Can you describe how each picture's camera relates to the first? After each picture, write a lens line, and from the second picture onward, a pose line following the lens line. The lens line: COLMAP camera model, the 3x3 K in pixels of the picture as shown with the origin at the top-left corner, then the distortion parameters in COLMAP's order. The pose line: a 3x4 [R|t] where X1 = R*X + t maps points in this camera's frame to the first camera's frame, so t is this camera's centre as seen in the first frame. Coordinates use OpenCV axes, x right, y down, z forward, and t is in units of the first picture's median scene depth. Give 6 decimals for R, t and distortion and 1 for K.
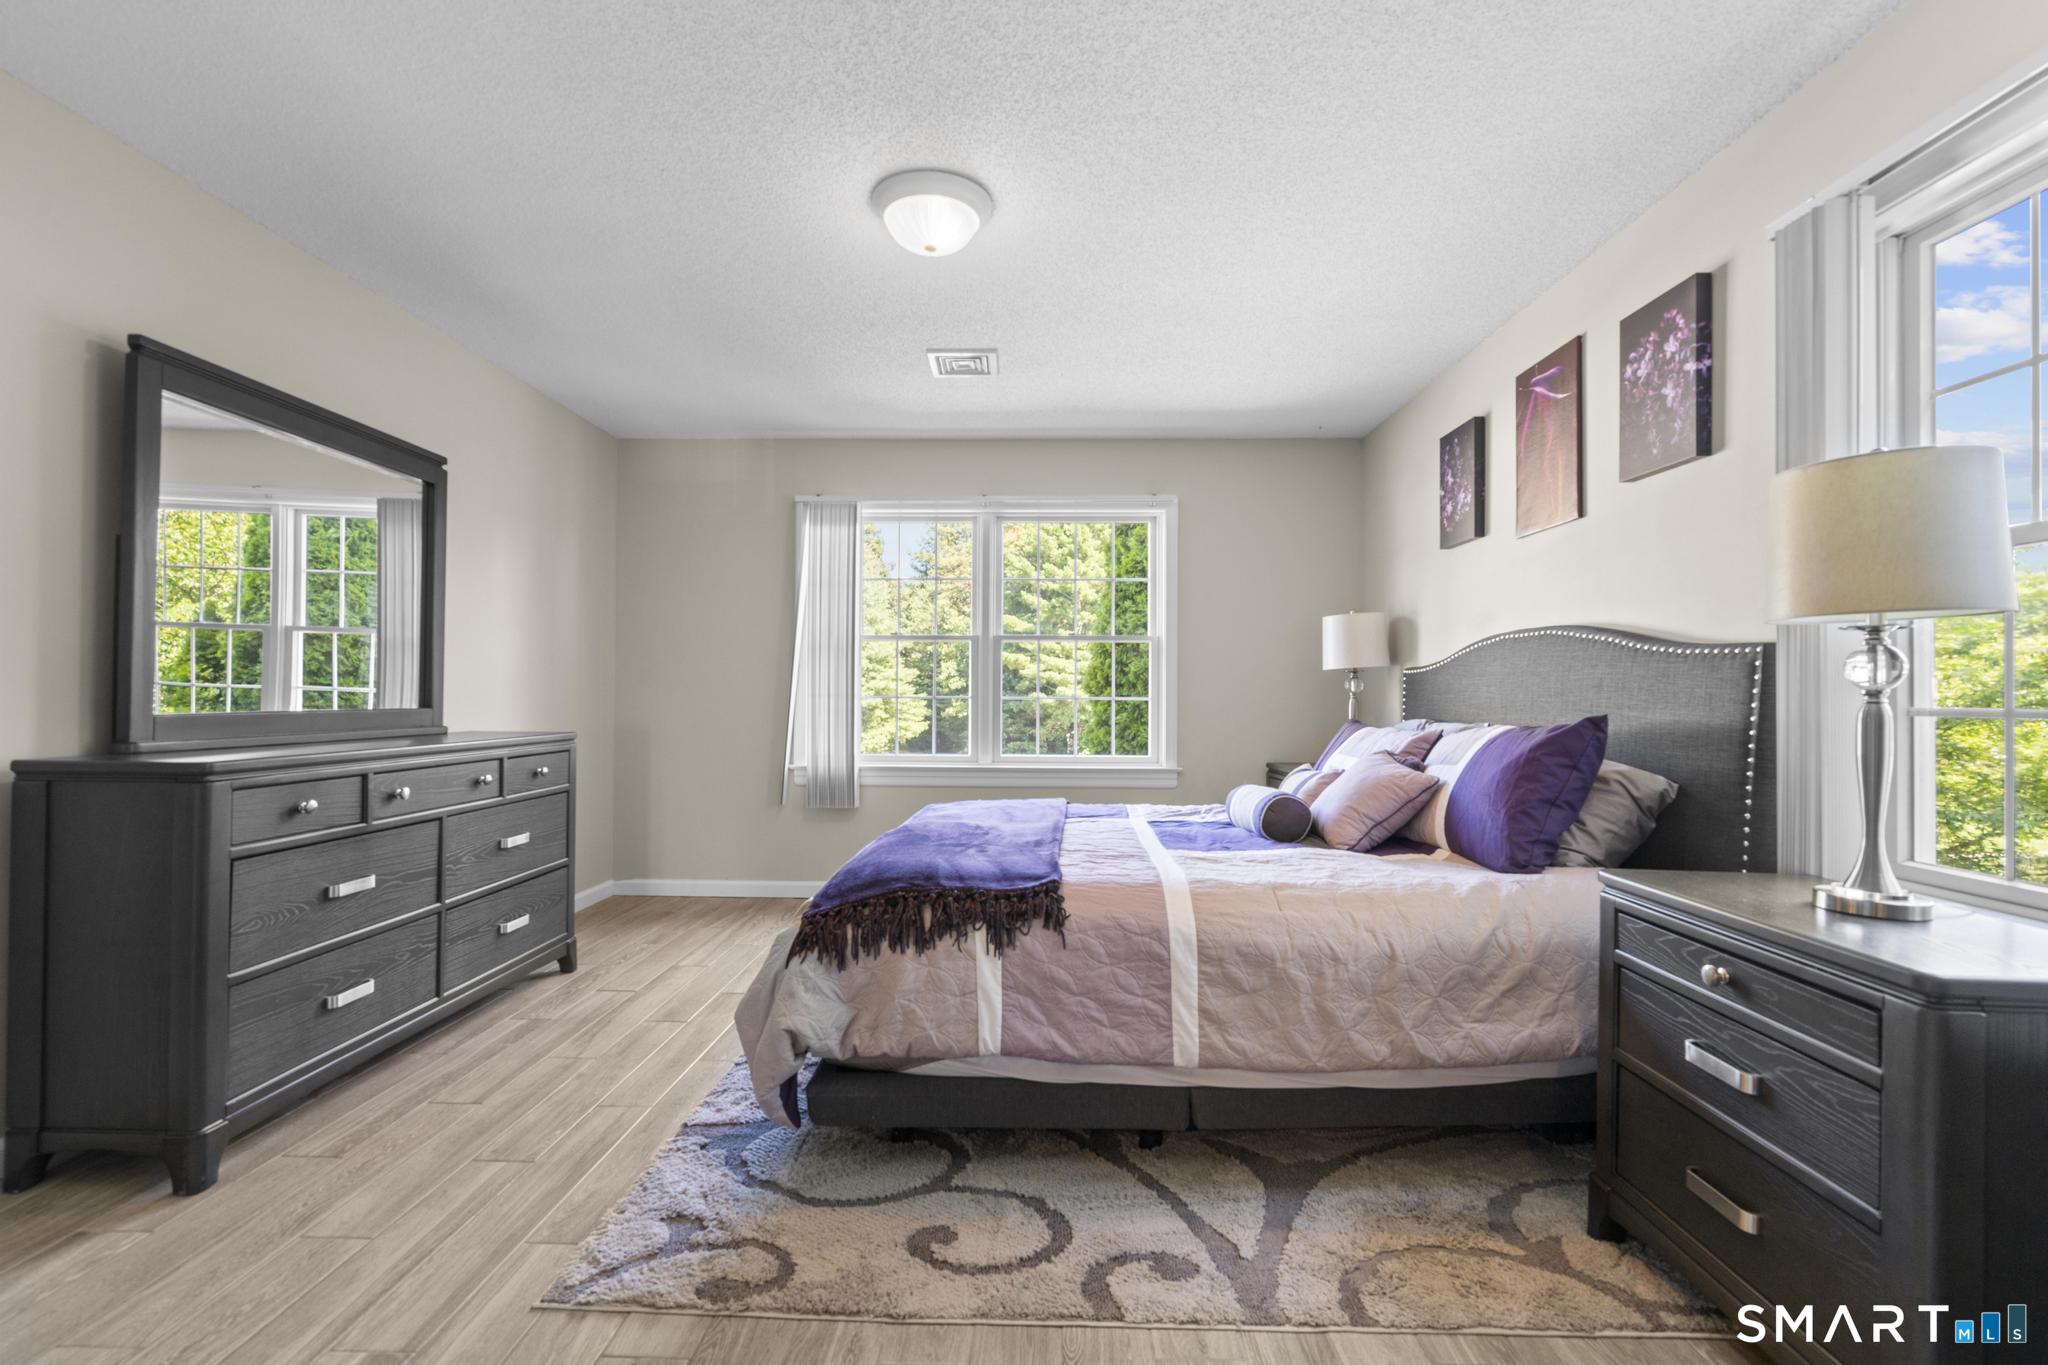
lens RADIAL K [[916.7, 0, 1024.0], [0, 916.7, 686.2], [0, 0, 1]] dist [-0.010245, 0.004468]
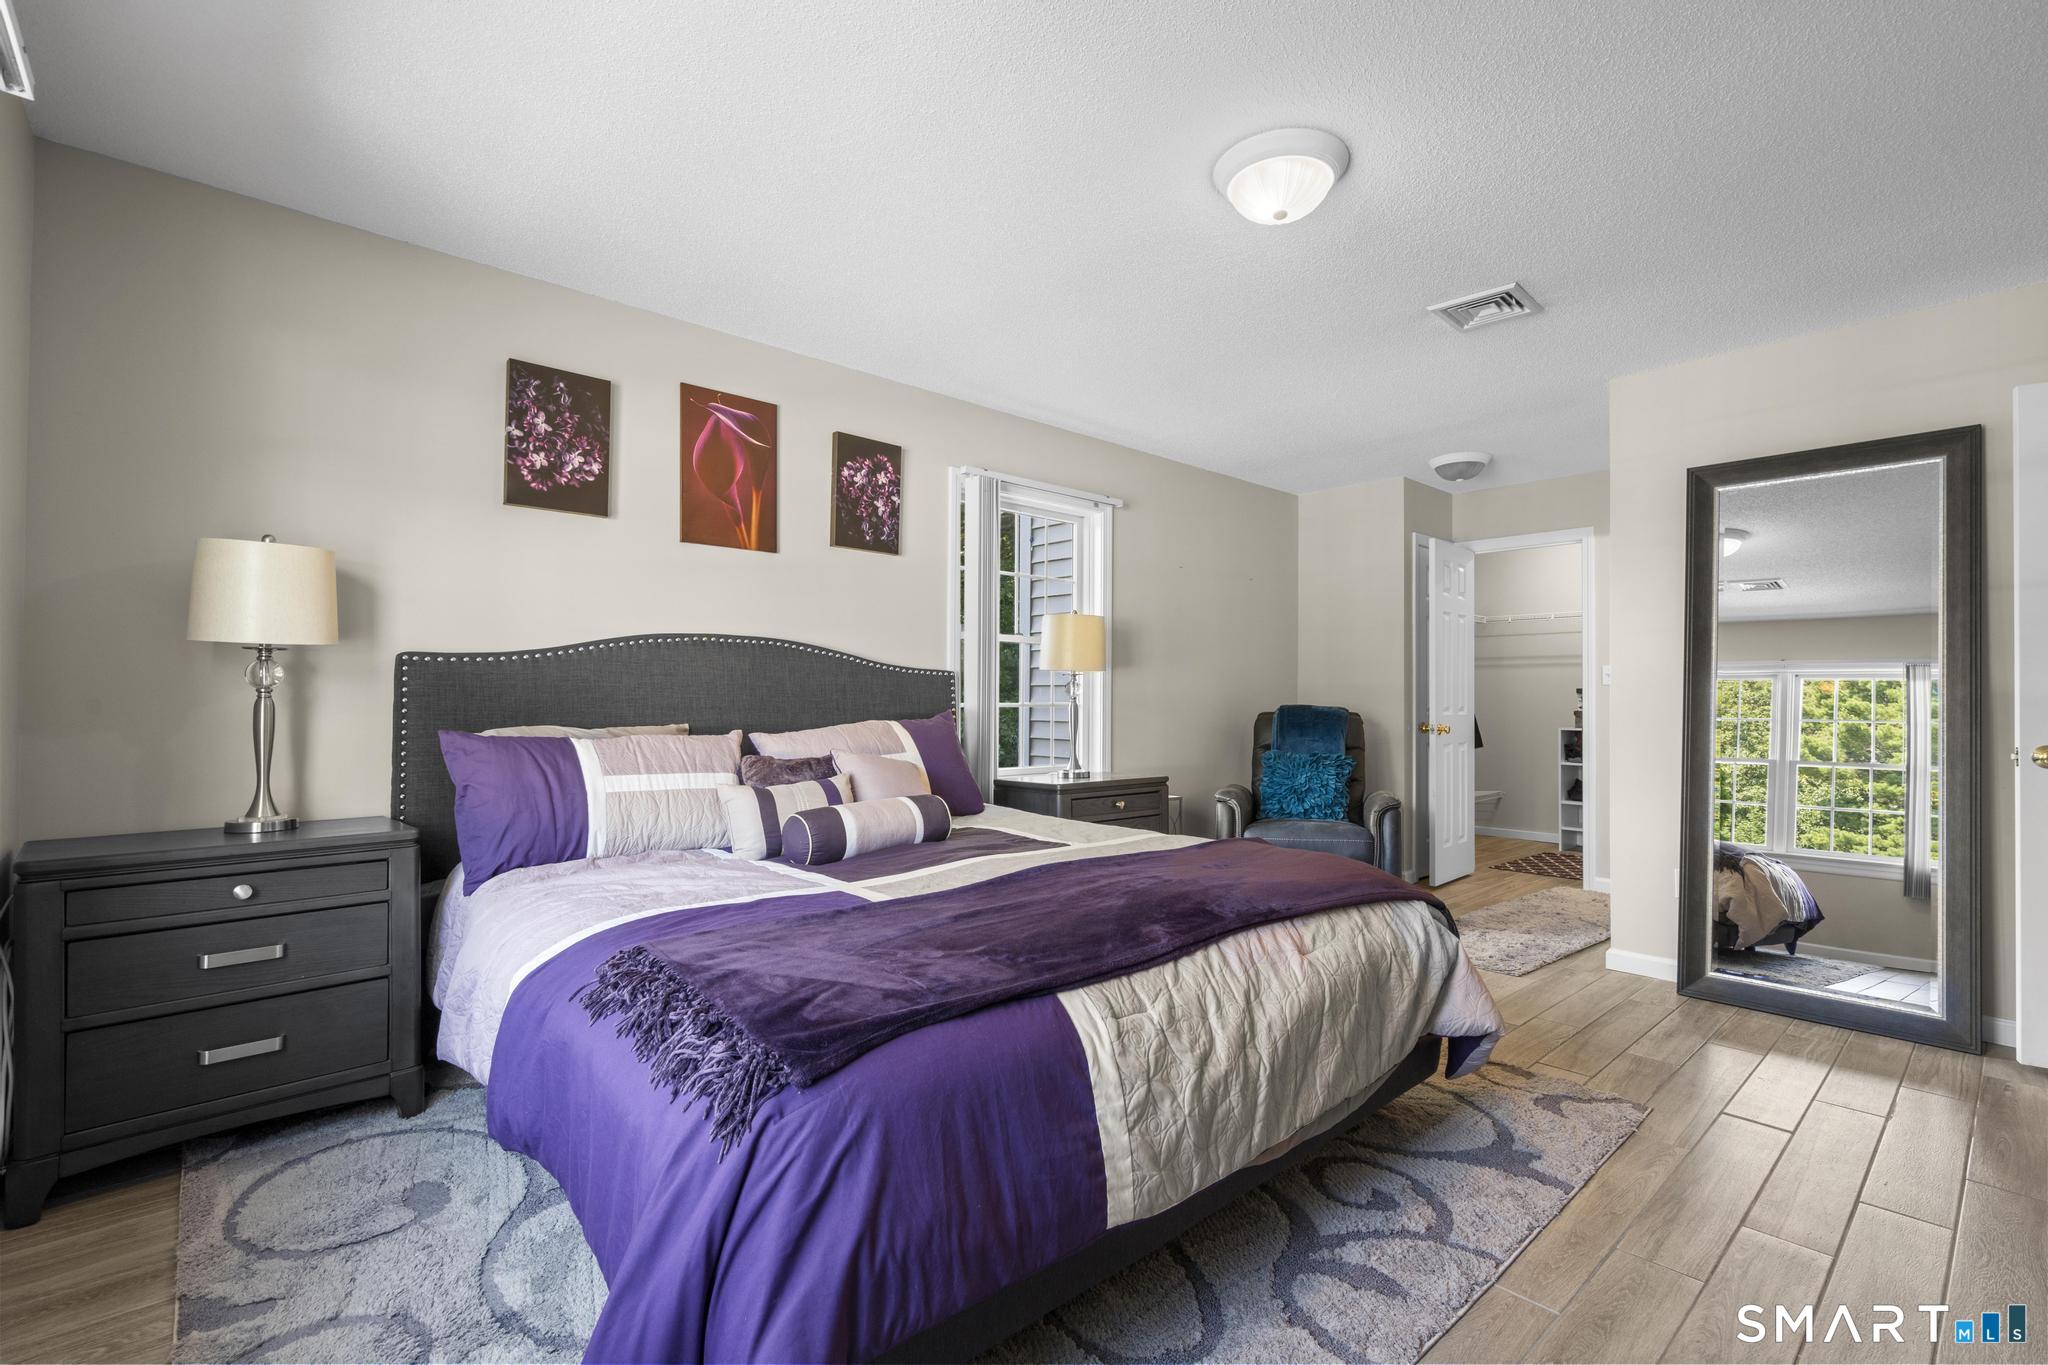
lens RADIAL K [[916.7, 0, 1024.0], [0, 916.7, 686.2], [0, 0, 1]] dist [-0.010245, 0.004468]
pose [[-0.688672, -0.004518, 0.725059, -0.605731], [-0.015883, 0.999835, -0.008855, 0.003966], [-0.724899, -0.017615, -0.688630, 1.836687]]
